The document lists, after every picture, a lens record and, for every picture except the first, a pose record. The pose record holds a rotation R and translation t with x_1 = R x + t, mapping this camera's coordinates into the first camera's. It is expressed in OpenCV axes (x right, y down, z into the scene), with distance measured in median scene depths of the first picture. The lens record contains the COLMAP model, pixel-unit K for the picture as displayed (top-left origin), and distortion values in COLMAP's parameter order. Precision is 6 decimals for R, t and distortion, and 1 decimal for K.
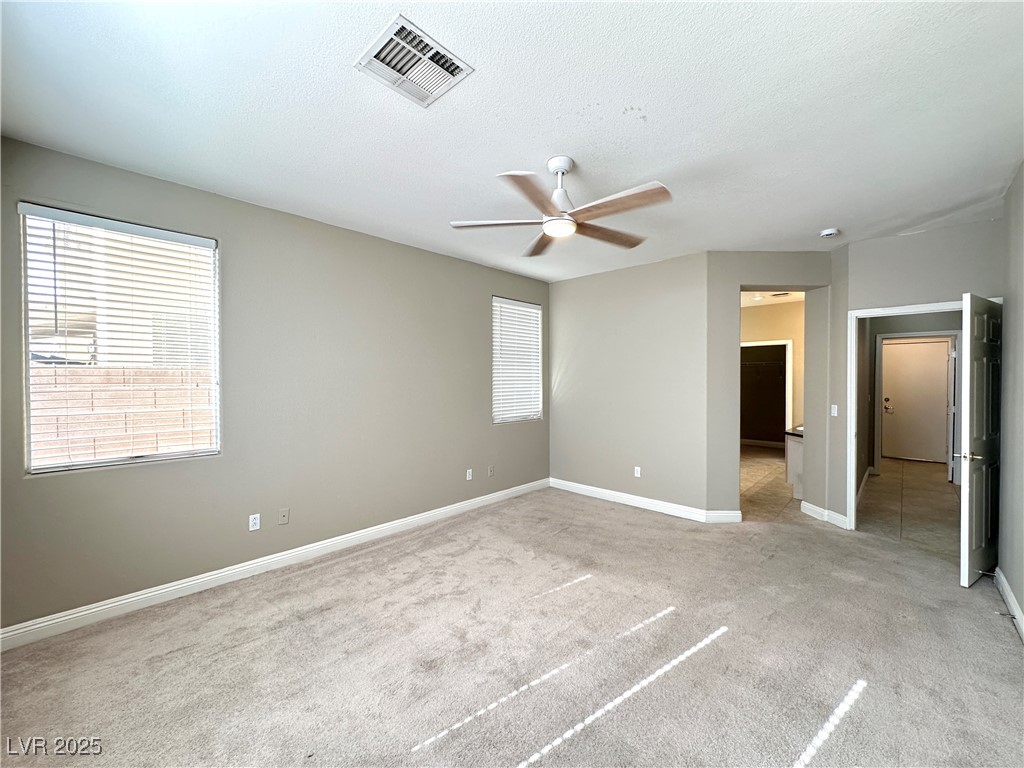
lens RADIAL K [[412.0, 0, 514.3], [0, 412.0, 382.8], [0, 0, 1]] dist [-0.000207, -0.000135]
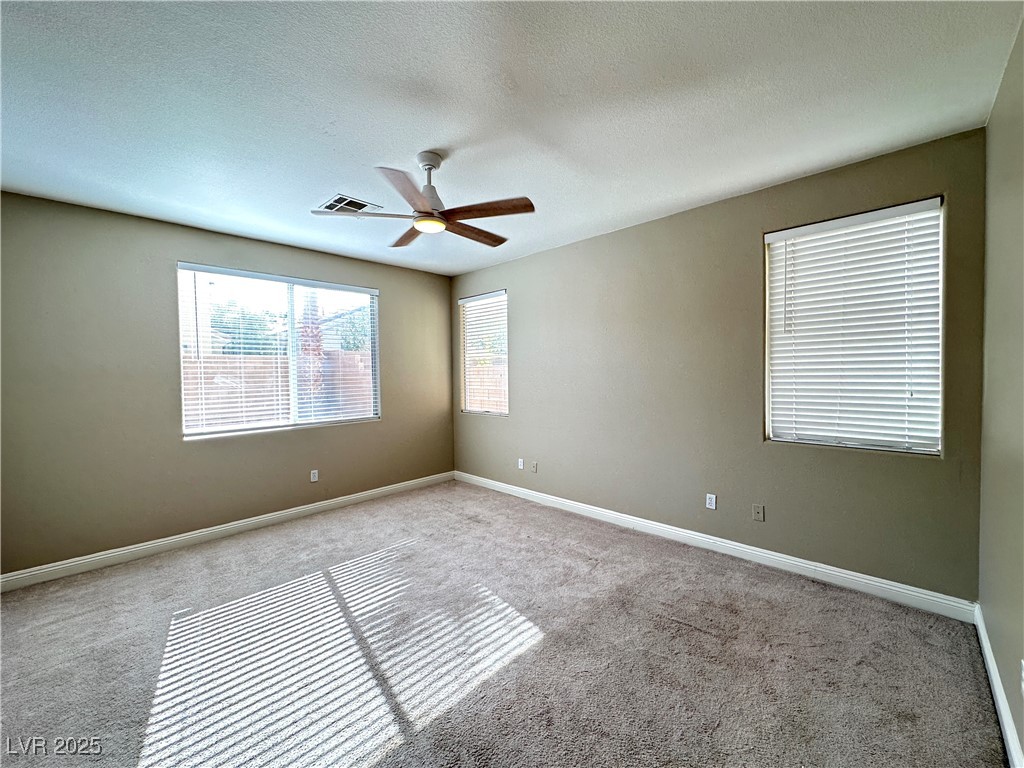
lens RADIAL K [[412.0, 0, 514.2], [0, 412.0, 384.7], [0, 0, 1]] dist [-0.000207, -0.000135]
pose [[-0.015796, 0.027606, -0.999494, 0.759247], [0.002646, 0.999616, 0.027568, -0.002772], [0.999872, -0.002209, -0.015863, 0.827338]]
